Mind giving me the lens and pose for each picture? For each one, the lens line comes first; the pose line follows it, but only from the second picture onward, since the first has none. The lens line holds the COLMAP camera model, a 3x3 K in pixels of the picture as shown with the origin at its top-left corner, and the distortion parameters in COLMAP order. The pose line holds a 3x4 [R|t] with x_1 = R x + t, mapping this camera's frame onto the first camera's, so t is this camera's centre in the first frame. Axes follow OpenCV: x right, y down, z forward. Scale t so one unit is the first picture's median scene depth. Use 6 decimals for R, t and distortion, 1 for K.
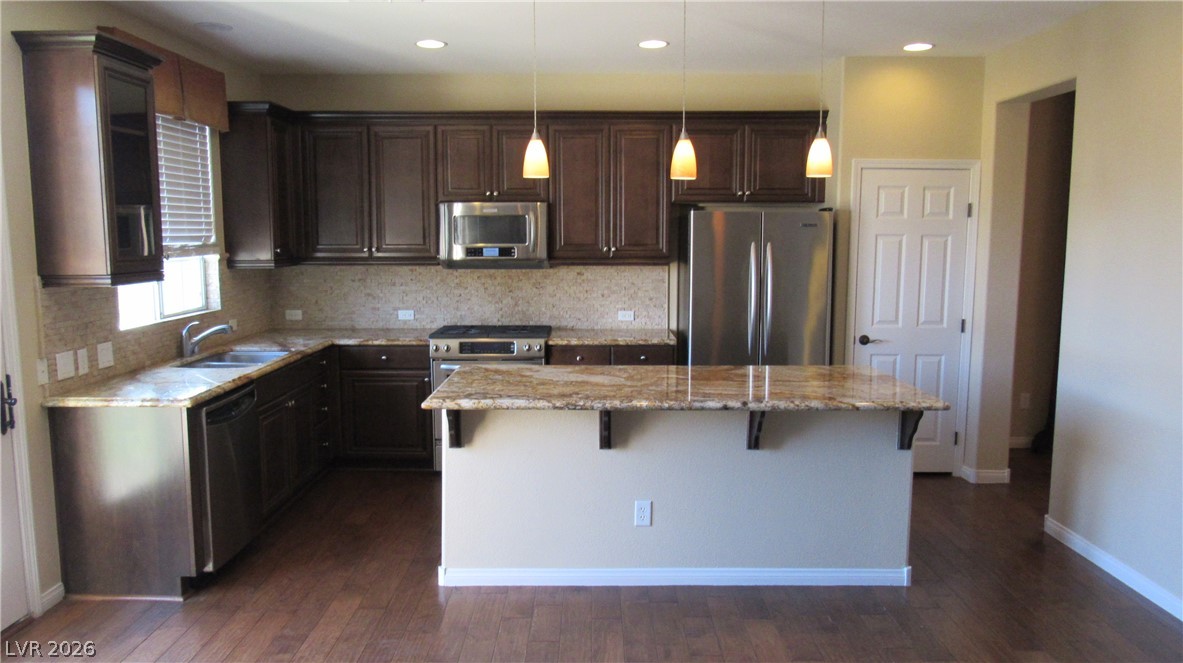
lens RADIAL K [[850.8, 0, 588.8], [0, 850.8, 328.9], [0, 0, 1]] dist [-0.030058, 0.016228]
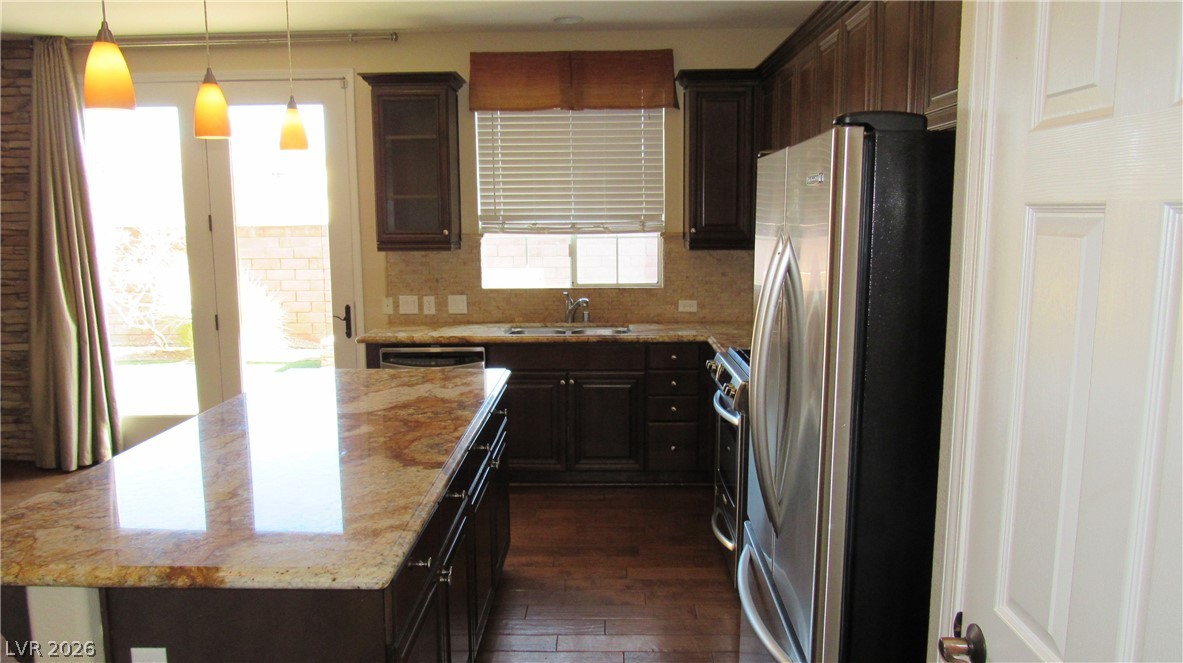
lens RADIAL K [[850.8, 0, 595.2], [0, 850.8, 333.4], [0, 0, 1]] dist [-0.030058, 0.016228]
pose [[-0.019139, 0.136946, -0.990394, 0.558027], [-0.106131, 0.984700, 0.138210, -0.097418], [0.994168, 0.107757, -0.004312, 0.896587]]
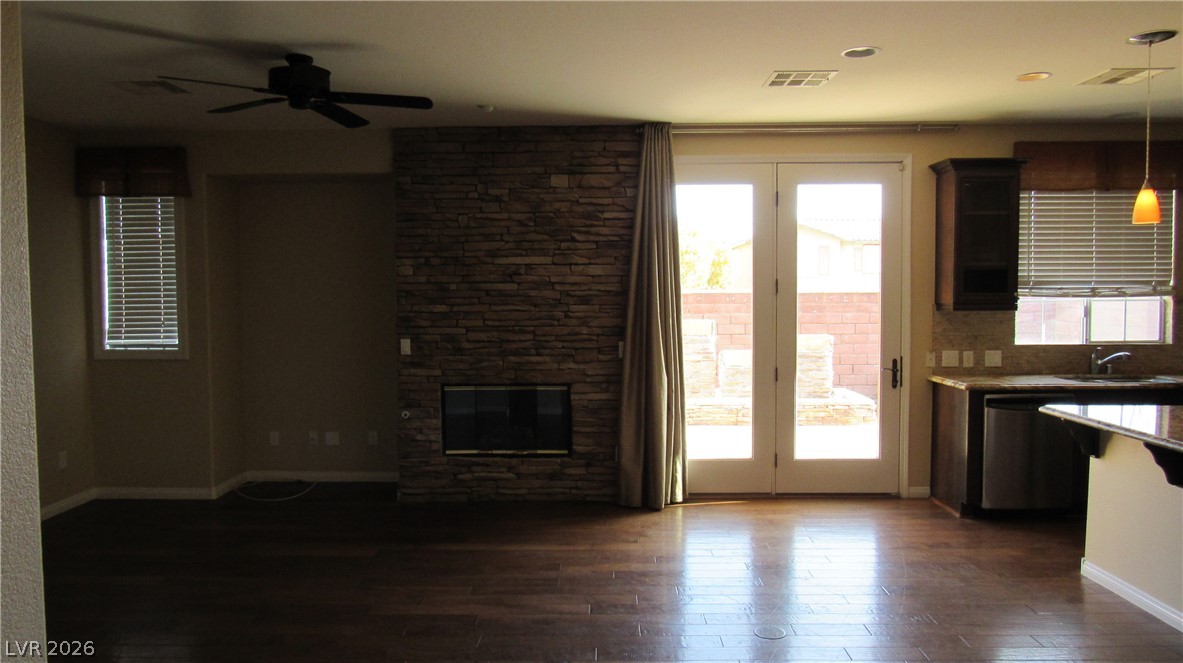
lens RADIAL K [[850.8, 0, 595.8], [0, 850.8, 332.1], [0, 0, 1]] dist [-0.030058, 0.016228]
pose [[-0.003740, 0.050158, -0.998734, 0.691052], [-0.109169, 0.992751, 0.050267, -0.010572], [0.994016, 0.109219, 0.001763, 0.205524]]
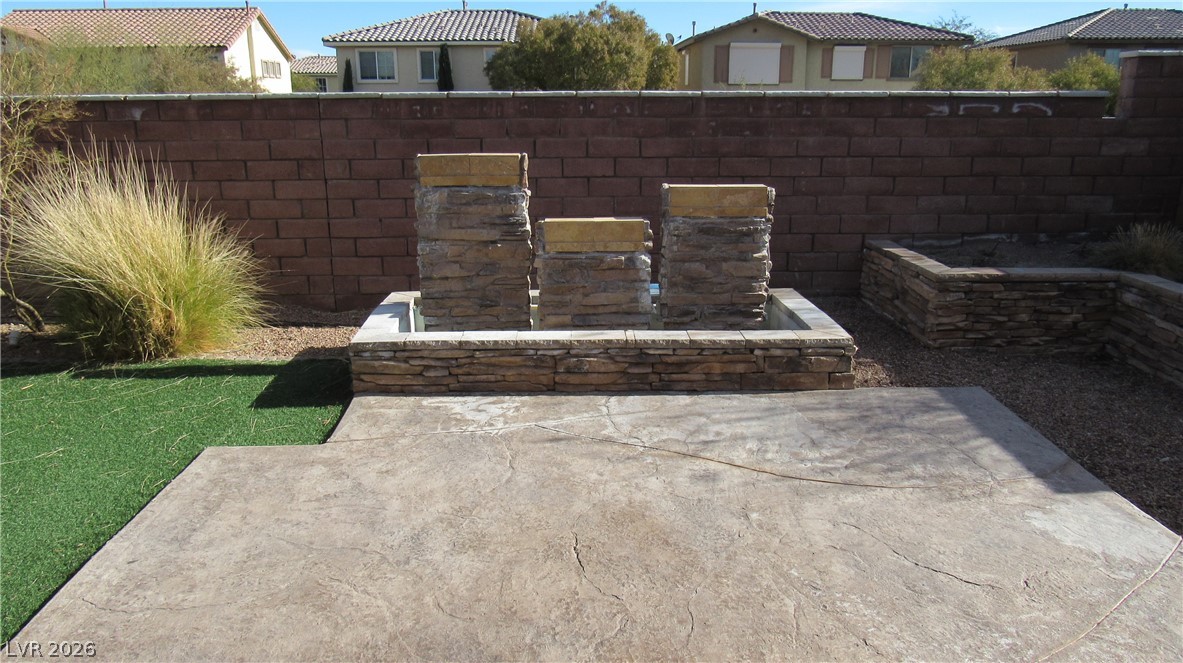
lens RADIAL K [[850.8, 0, 594.0], [0, 850.8, 329.1], [0, 0, 1]] dist [-0.030058, 0.016228]
pose [[0.039641, 0.259644, -0.964890, -0.363943], [-0.112064, 0.960712, 0.253916, -0.029505], [0.992910, 0.098064, 0.067180, 0.518326]]
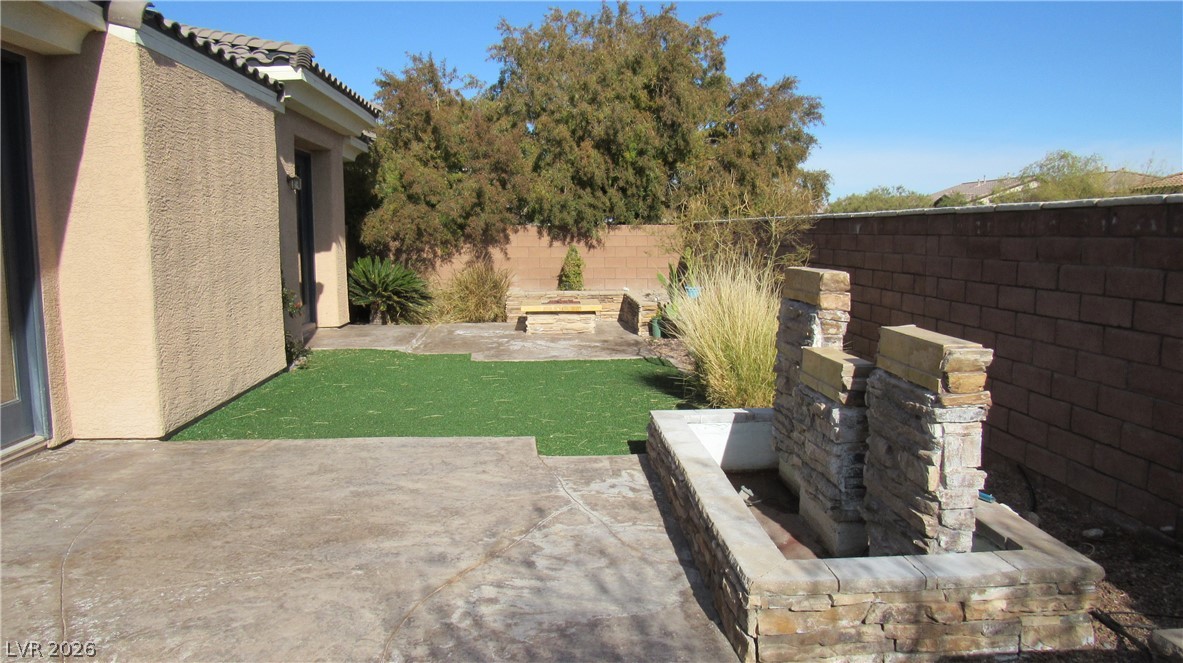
lens RADIAL K [[850.8, 0, 595.5], [0, 850.8, 337.7], [0, 0, 1]] dist [-0.030058, 0.016228]
pose [[-0.997748, 0.014626, -0.065464, -1.050528], [-0.001431, 0.971077, 0.238761, -0.106305], [0.067063, 0.238317, -0.968869, 1.305158]]
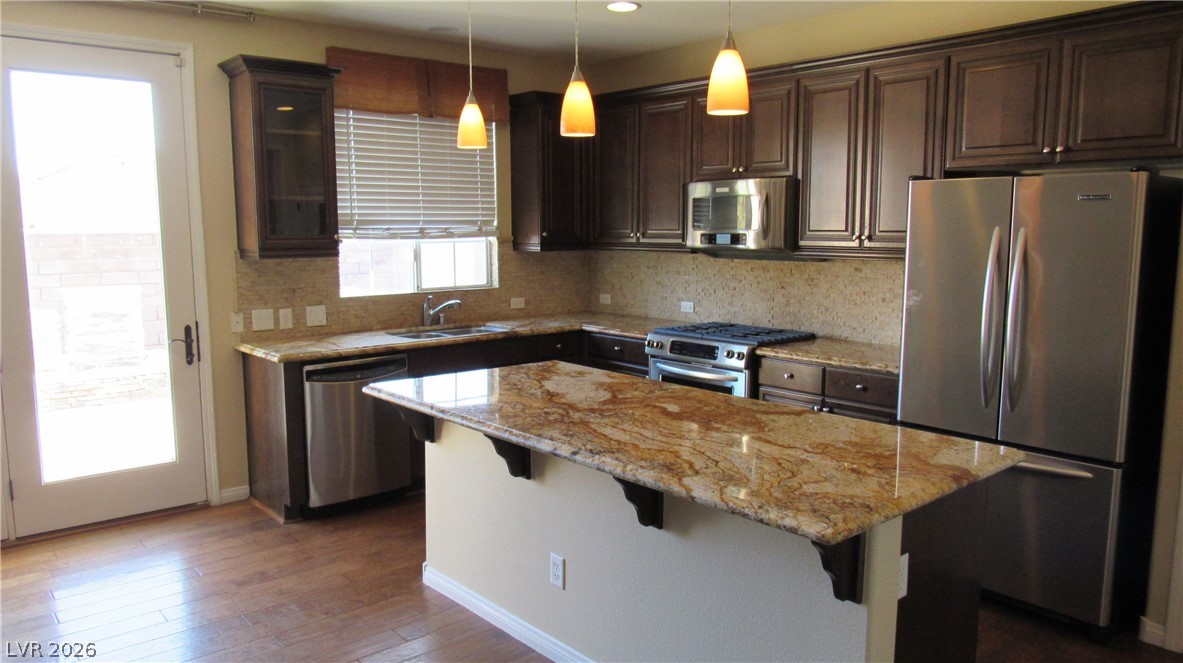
lens RADIAL K [[850.8, 0, 590.8], [0, 850.8, 330.9], [0, 0, 1]] dist [-0.030058, 0.016228]
pose [[0.656859, 0.092461, -0.748323, 0.454201], [-0.083279, 0.995277, 0.049874, -0.030962], [0.749401, 0.029559, 0.661457, 0.351094]]
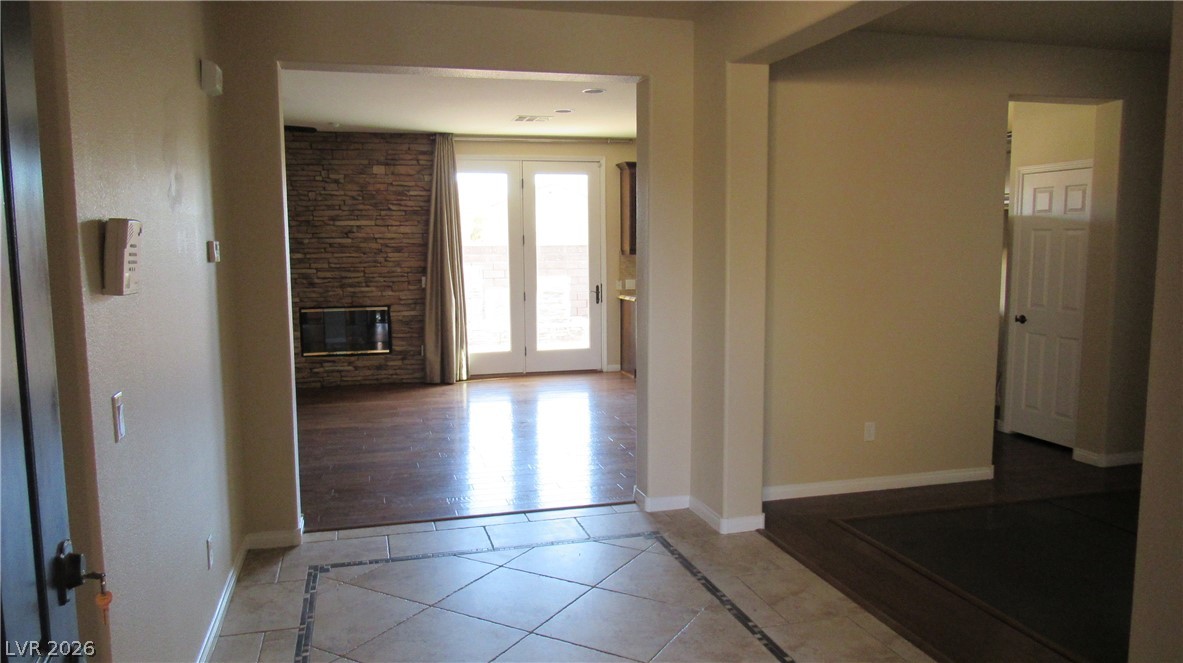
lens RADIAL K [[850.8, 0, 595.0], [0, 850.8, 332.6], [0, 0, 1]] dist [-0.030058, 0.016228]
pose [[0.271675, 0.099511, -0.957230, 1.296289], [-0.101893, 0.992024, 0.074210, 0.004085], [0.956980, 0.077374, 0.279648, 0.105388]]
